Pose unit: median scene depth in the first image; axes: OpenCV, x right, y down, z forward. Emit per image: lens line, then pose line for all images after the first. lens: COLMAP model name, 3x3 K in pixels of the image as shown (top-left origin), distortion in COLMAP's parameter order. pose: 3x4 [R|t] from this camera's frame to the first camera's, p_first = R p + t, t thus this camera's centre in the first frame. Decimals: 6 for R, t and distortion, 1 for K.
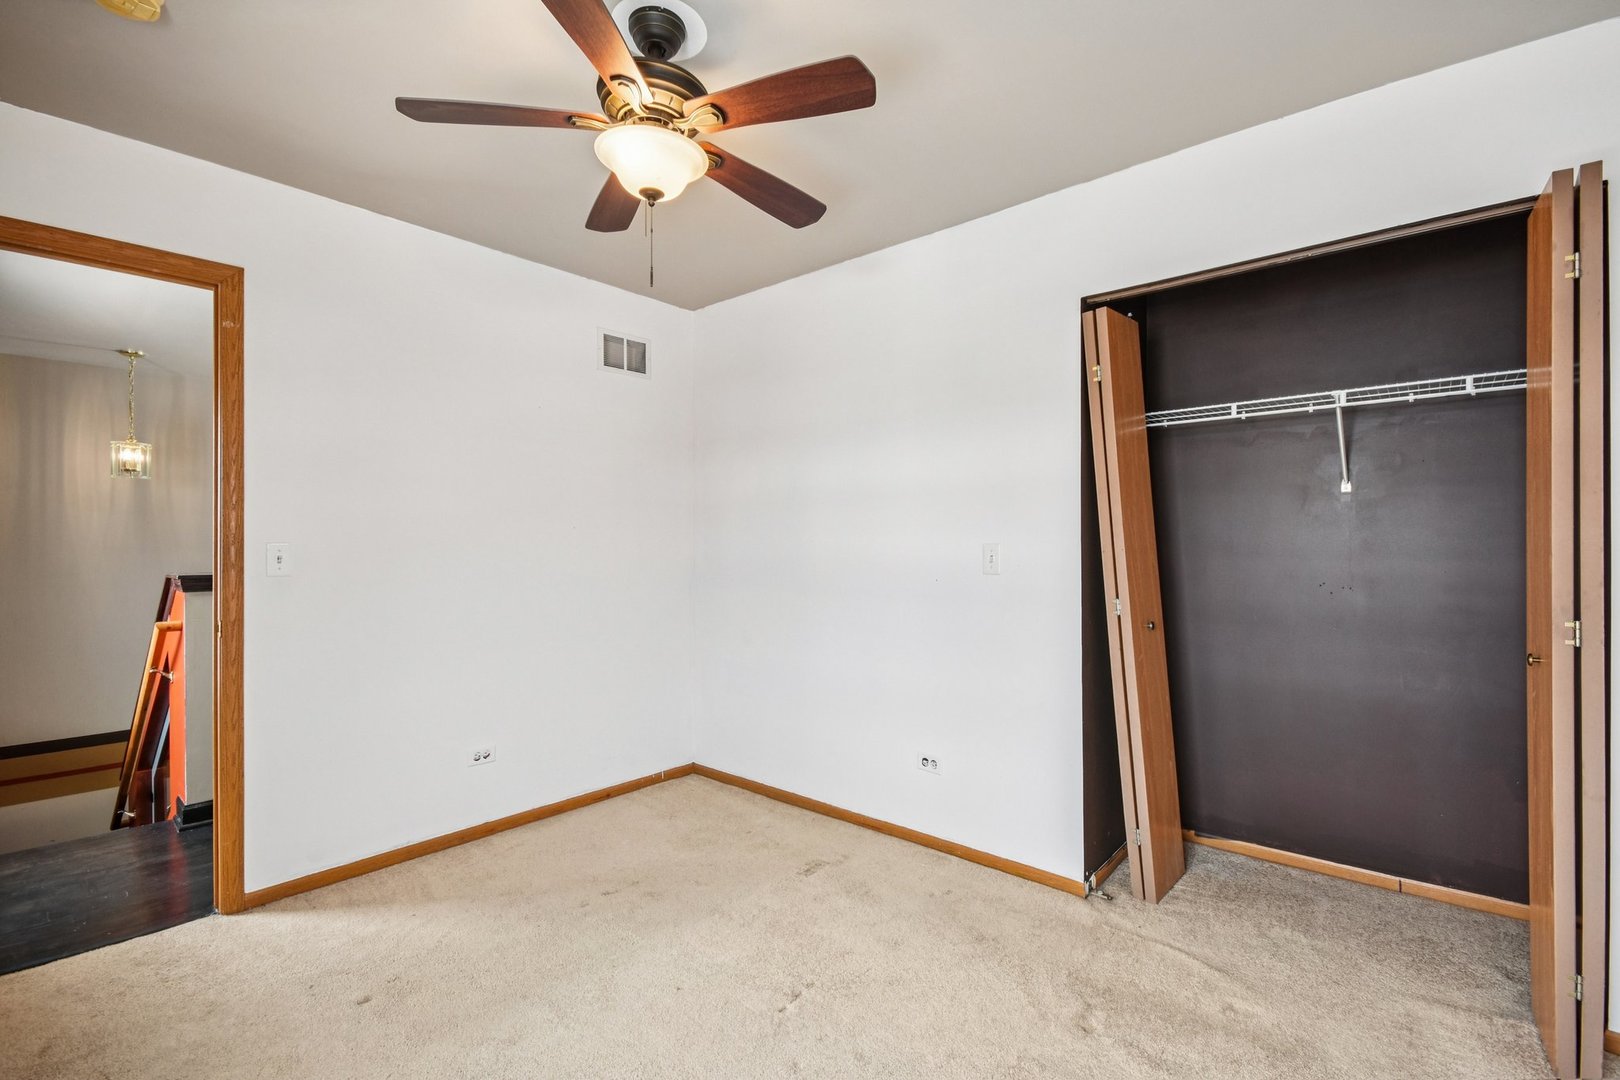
lens RADIAL K [[719.9, 0, 820.9], [0, 719.9, 545.6], [0, 0, 1]] dist [-0.000468, -0.000076]
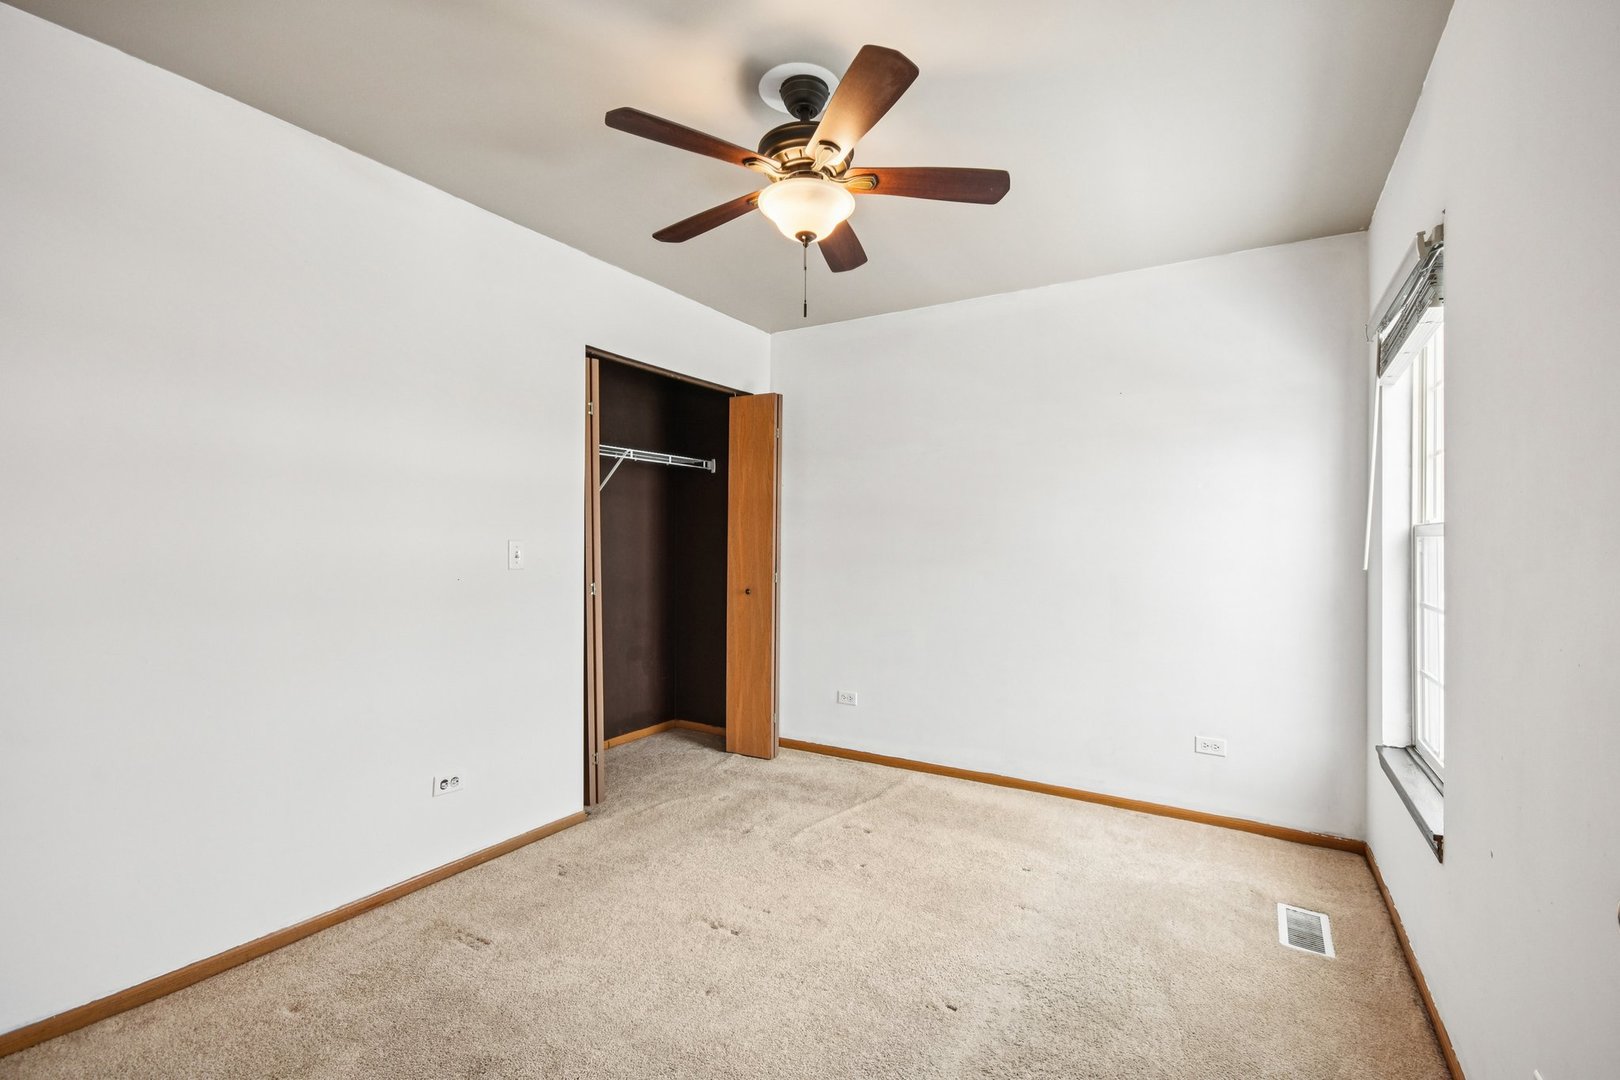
lens RADIAL K [[719.9, 0, 820.9], [0, 719.9, 545.6], [0, 0, 1]] dist [-0.000468, -0.000076]
pose [[-0.167170, -0.004054, 0.985920, -1.174340], [-0.003314, 0.999988, 0.003550, -0.000272], [-0.985923, -0.002674, -0.167181, 0.998898]]
